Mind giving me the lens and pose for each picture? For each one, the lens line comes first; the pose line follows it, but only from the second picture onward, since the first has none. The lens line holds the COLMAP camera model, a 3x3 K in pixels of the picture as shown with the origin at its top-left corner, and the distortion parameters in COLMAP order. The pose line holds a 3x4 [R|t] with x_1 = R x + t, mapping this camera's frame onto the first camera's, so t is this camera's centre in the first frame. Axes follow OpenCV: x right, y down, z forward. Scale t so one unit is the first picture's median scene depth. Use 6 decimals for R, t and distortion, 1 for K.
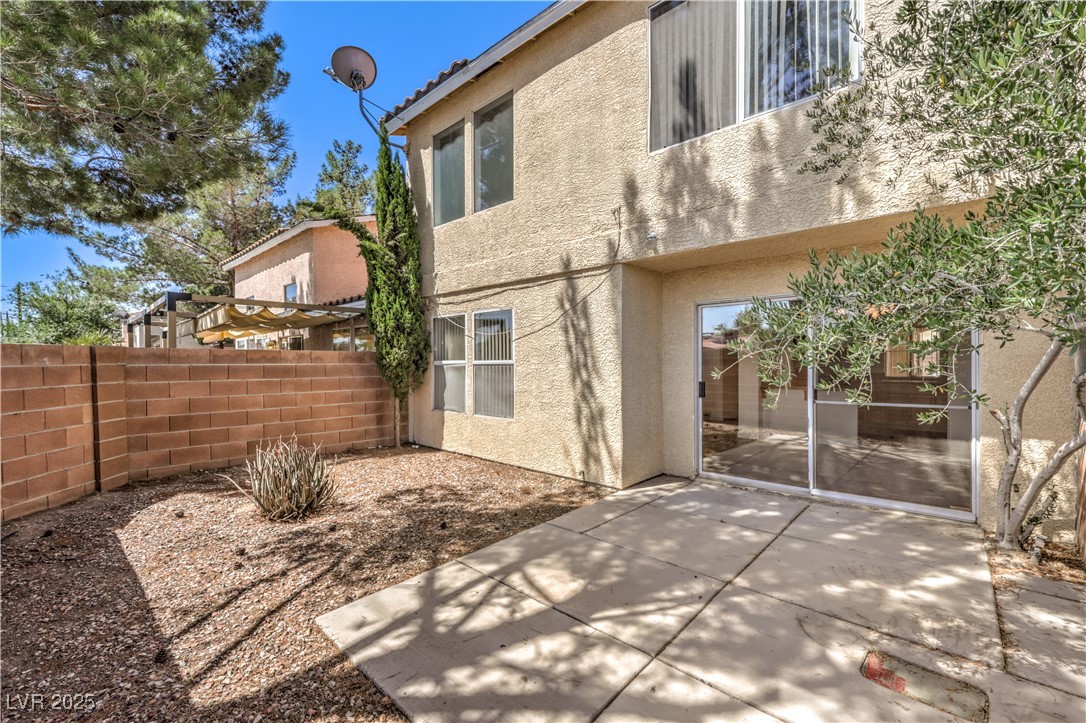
lens RADIAL K [[462.7, 0, 537.4], [0, 462.7, 362.1], [0, 0, 1]] dist [0.001131, 0.000050]
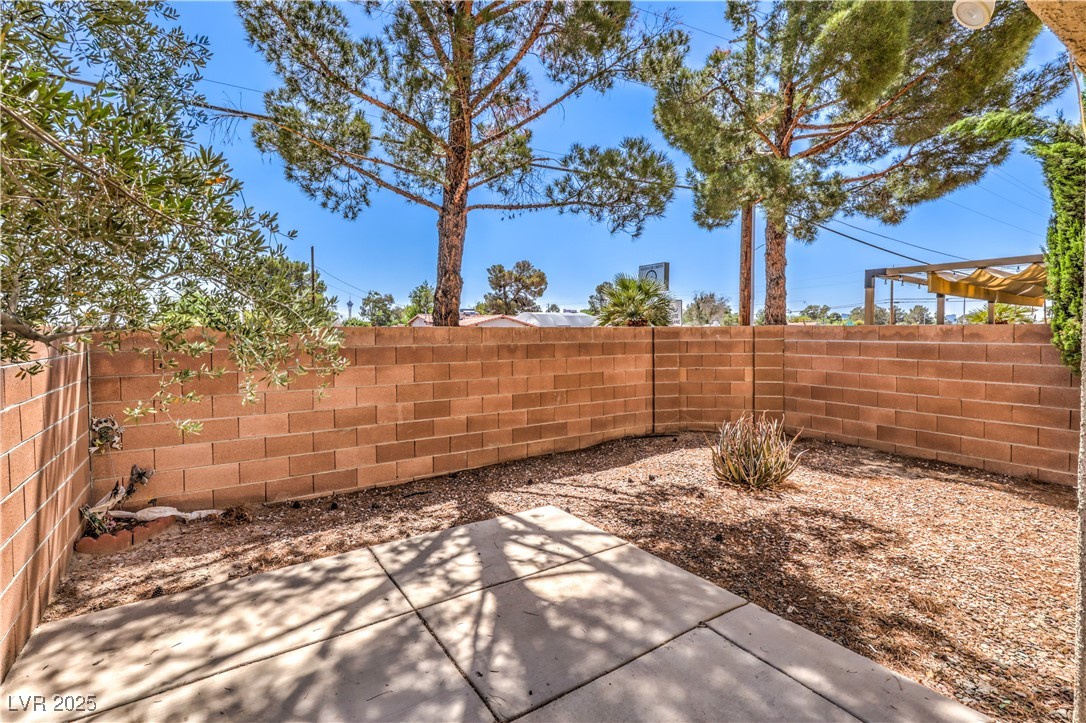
lens RADIAL K [[484.6, 0, 529.9], [0, 484.6, 330.1], [0, 0, 1]] dist [0.000679, -0.000165]
pose [[-0.247653, 0.003606, -0.968842, 0.733102], [0.002925, 0.999991, 0.002974, -0.034837], [0.968844, -0.002097, -0.247662, 0.855943]]
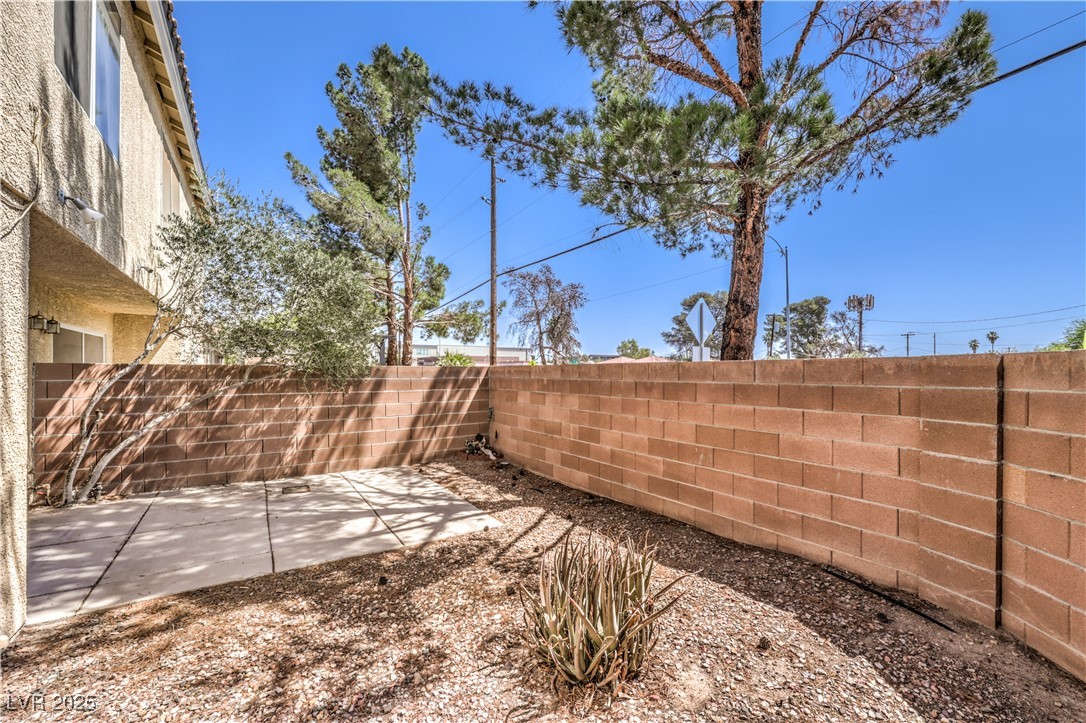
lens RADIAL K [[441.9, 0, 548.4], [0, 441.9, 366.8], [0, 0, 1]] dist [-0.002173, -0.000598]
pose [[-0.976052, 0.007209, 0.217420, -0.644457], [0.005520, 0.999950, -0.008375, -0.019239], [-0.217469, -0.006975, -0.976042, 1.657580]]
